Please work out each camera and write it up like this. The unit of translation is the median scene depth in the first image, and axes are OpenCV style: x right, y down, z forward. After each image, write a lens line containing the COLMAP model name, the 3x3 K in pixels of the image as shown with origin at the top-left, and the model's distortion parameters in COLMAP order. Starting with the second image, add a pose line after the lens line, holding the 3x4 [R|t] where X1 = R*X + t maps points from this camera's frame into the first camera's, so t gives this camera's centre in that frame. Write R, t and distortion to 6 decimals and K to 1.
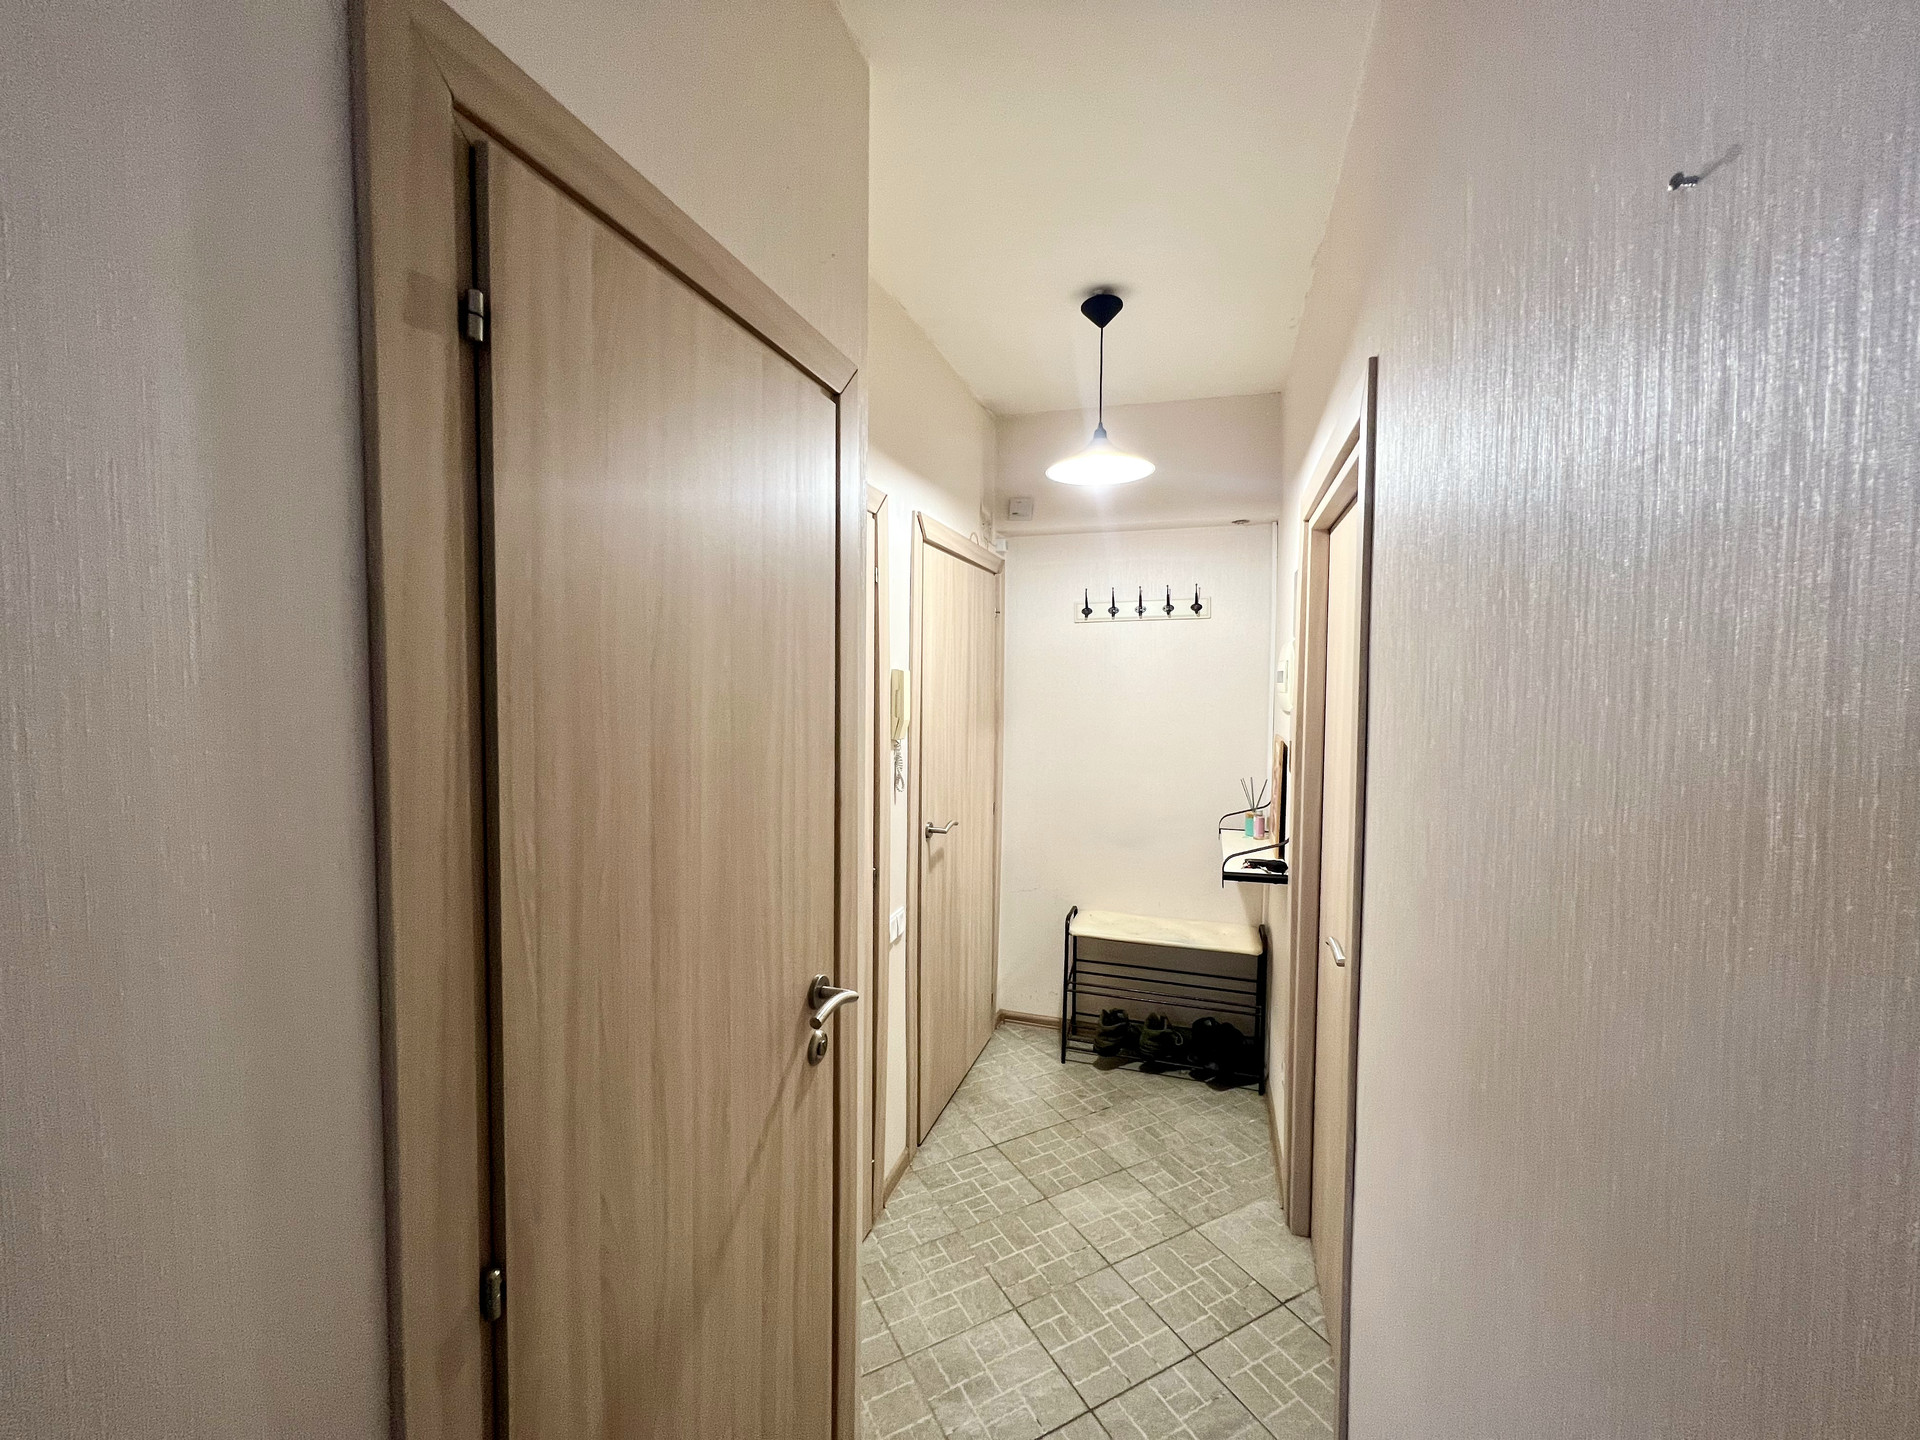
lens RADIAL K [[769.0, 0, 959.0], [0, 769.0, 715.3], [0, 0, 1]] dist [0.002243, 0.000464]
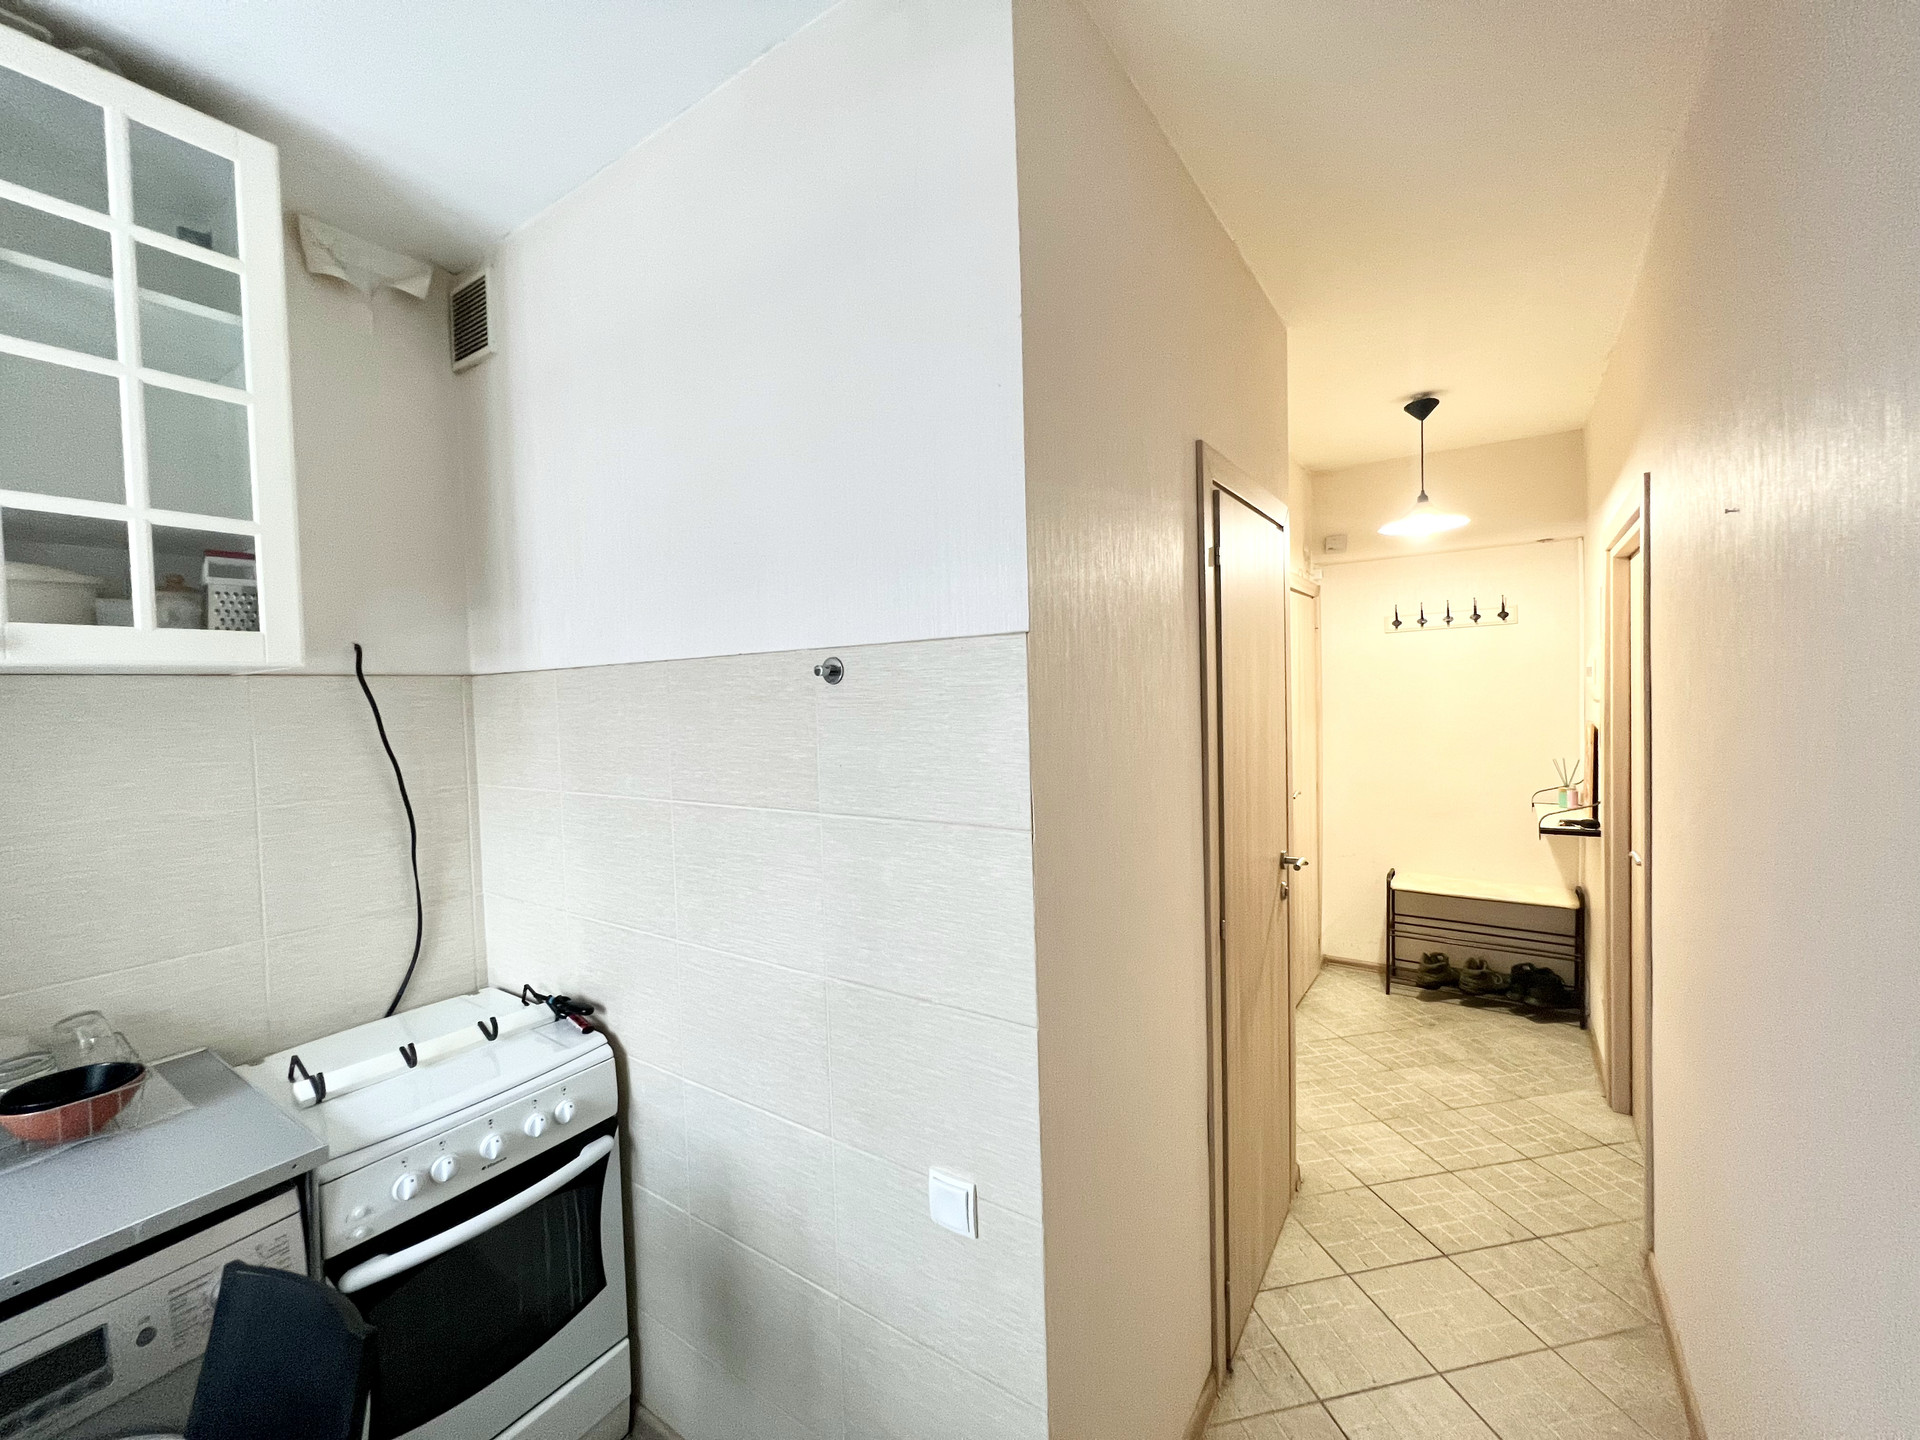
lens RADIAL K [[769.0, 0, 962.5], [0, 769.0, 715.7], [0, 0, 1]] dist [0.002243, 0.000464]
pose [[0.956023, -0.025112, -0.292216, -0.154188], [0.021908, 0.999659, -0.014232, 0.013815], [0.292474, 0.007205, 0.956246, -0.398806]]
